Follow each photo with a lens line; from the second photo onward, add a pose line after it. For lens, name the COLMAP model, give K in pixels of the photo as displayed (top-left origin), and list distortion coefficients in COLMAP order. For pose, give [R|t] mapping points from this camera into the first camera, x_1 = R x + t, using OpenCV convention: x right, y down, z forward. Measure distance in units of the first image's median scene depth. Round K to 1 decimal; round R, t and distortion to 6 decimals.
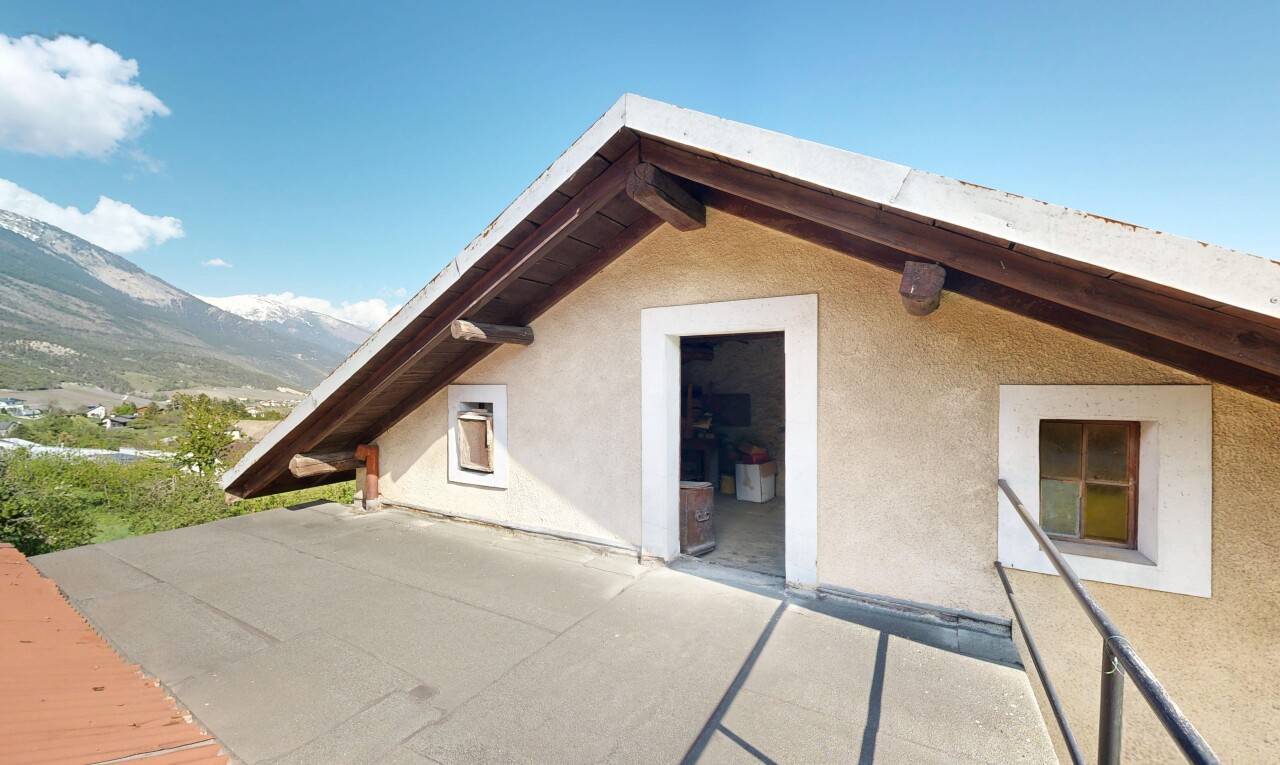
lens RADIAL K [[498.7, 0, 638.7], [0, 498.7, 384.0], [0, 0, 1]] dist [-0.000009, -0.000011]
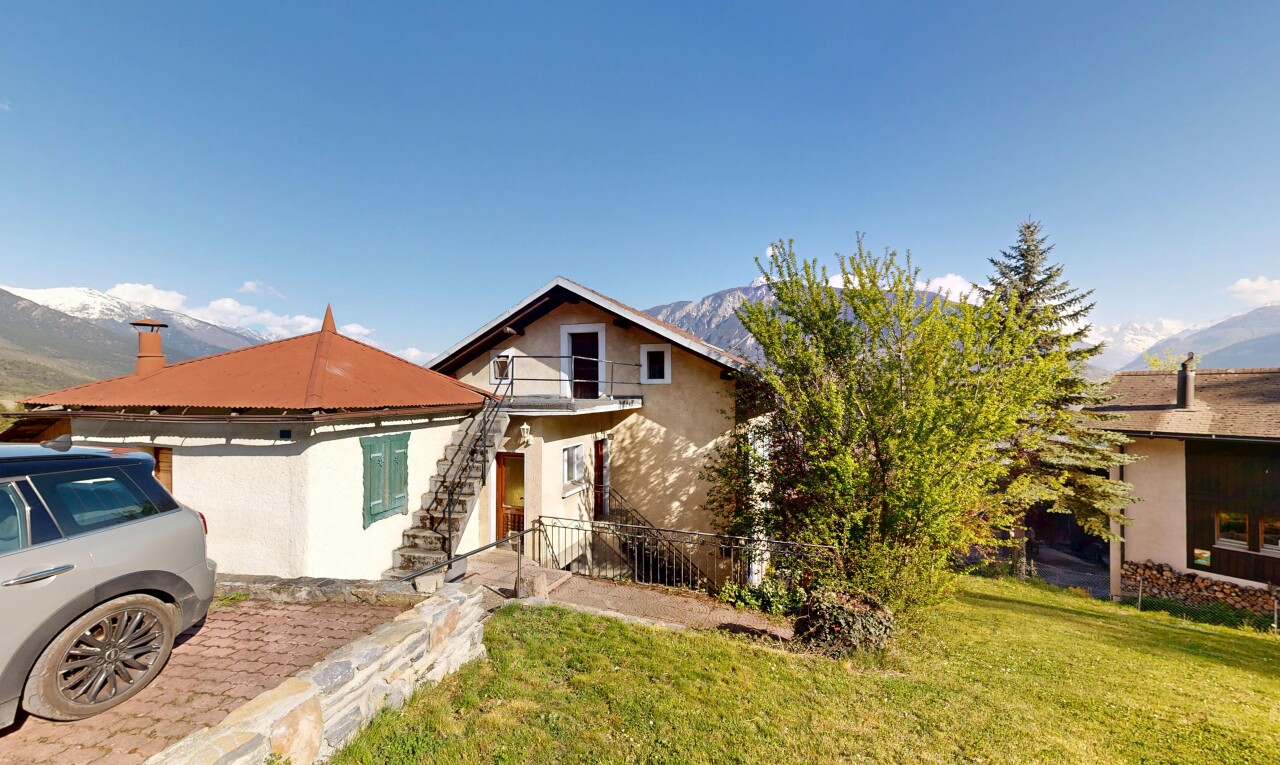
lens RADIAL K [[498.7, 0, 638.7], [0, 498.7, 384.0], [0, 0, 1]] dist [-0.000009, -0.000011]
pose [[0.983031, 0.002650, 0.183418, -0.105648], [0.000606, 0.999843, -0.017694, 0.356856], [-0.183437, 0.017505, 0.982876, -2.784160]]
